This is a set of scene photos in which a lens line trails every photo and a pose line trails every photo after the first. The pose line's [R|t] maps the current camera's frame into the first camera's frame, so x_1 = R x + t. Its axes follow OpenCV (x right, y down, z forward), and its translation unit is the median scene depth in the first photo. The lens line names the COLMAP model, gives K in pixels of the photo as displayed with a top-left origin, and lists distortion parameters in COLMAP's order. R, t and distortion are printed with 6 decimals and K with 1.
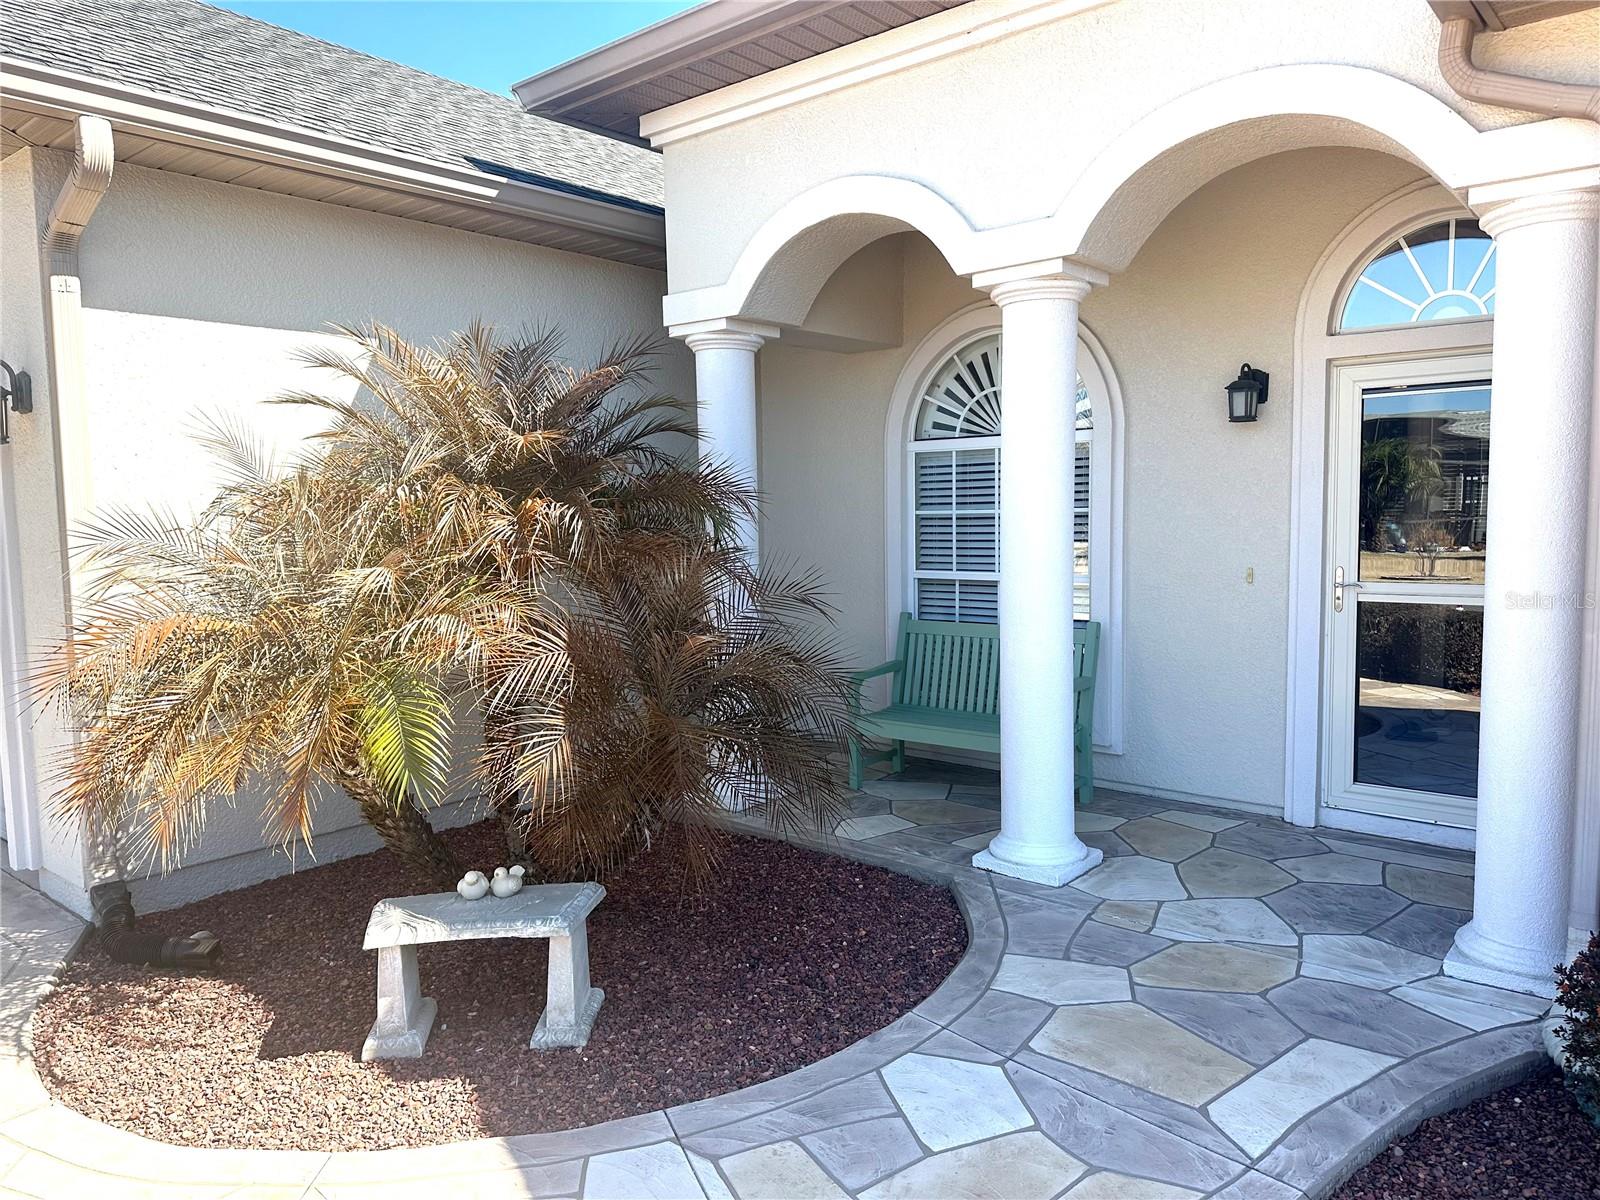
lens RADIAL K [[1115.1, 0, 810.3], [0, 1115.1, 603.5], [0, 0, 1]] dist [0.089045, -0.130555]
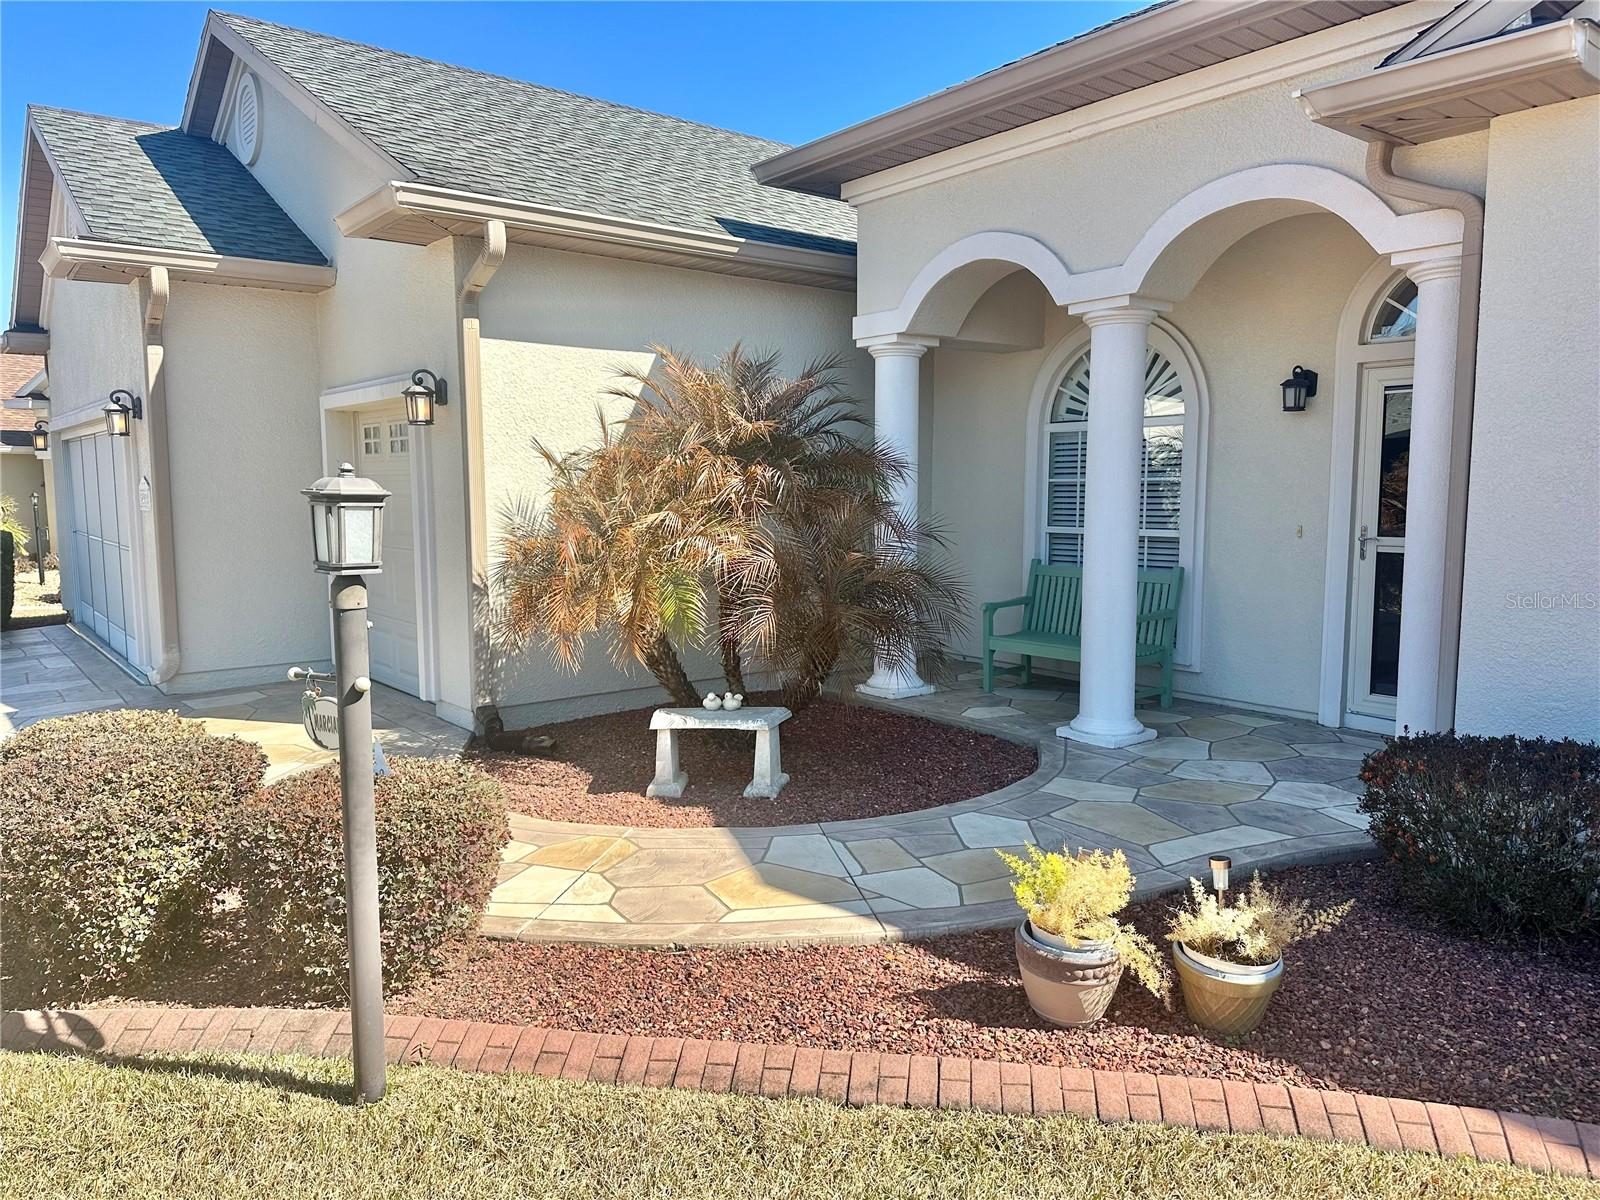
lens RADIAL K [[1115.1, 0, 810.3], [0, 1115.1, 603.5], [0, 0, 1]] dist [0.089045, -0.130555]
pose [[0.980830, 0.035554, -0.191597, 0.111812], [-0.031338, 0.999196, 0.024989, 0.049559], [0.192331, -0.018506, 0.981156, -0.429007]]
